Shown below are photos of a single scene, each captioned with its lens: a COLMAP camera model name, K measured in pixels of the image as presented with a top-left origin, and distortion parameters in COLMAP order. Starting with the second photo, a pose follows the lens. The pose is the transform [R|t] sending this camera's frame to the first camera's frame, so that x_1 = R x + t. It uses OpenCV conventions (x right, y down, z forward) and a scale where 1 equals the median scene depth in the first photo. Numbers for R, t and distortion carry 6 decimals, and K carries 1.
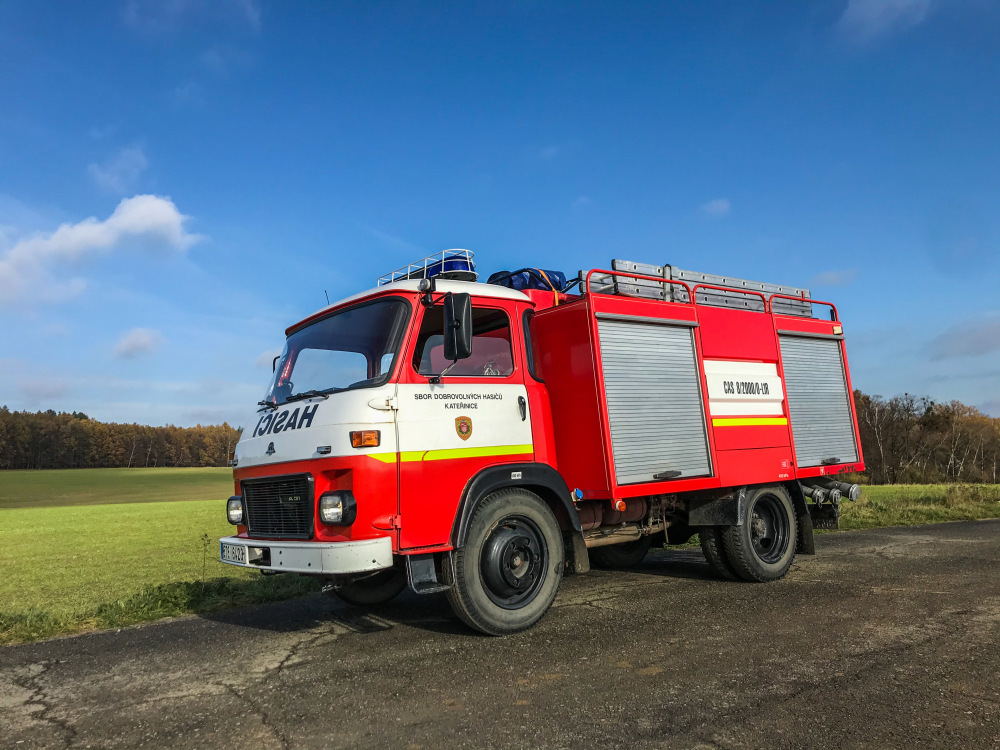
lens RADIAL K [[812.2, 0, 500.0], [0, 812.2, 375.0], [0, 0, 1]] dist [0.079803, -0.126177]
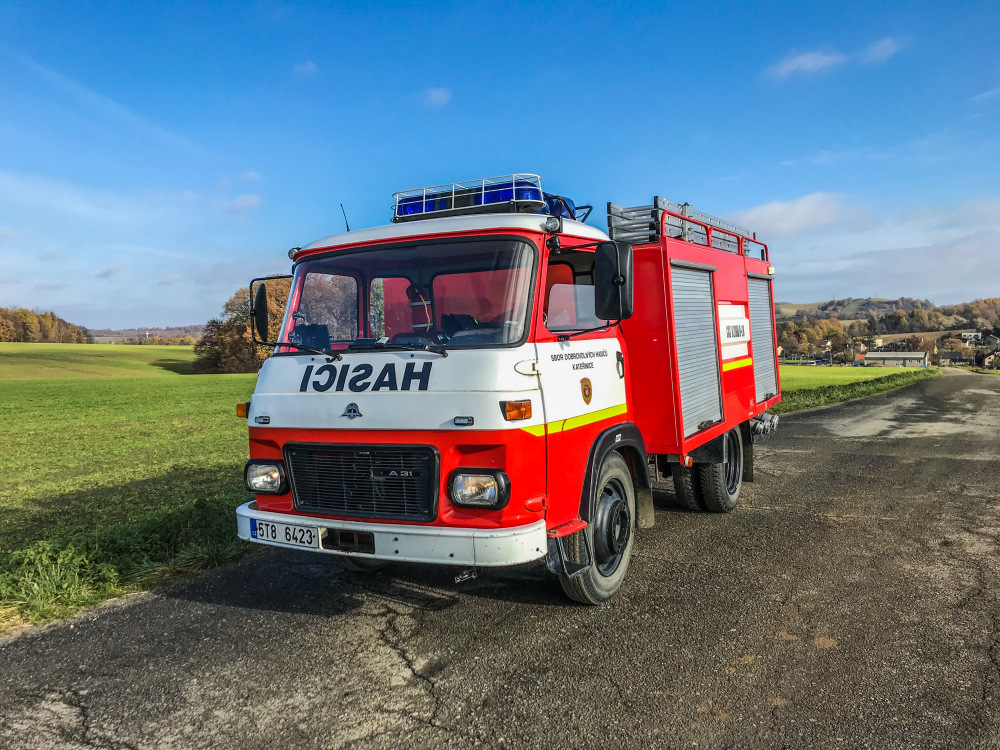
lens RADIAL K [[812.2, 0, 500.0], [0, 812.2, 375.0], [0, 0, 1]] dist [0.079803, -0.126177]
pose [[0.931407, 0.005041, 0.363944, -0.456691], [-0.058003, 0.989182, 0.134742, -0.066986], [-0.359327, -0.146610, 0.921623, 0.204671]]
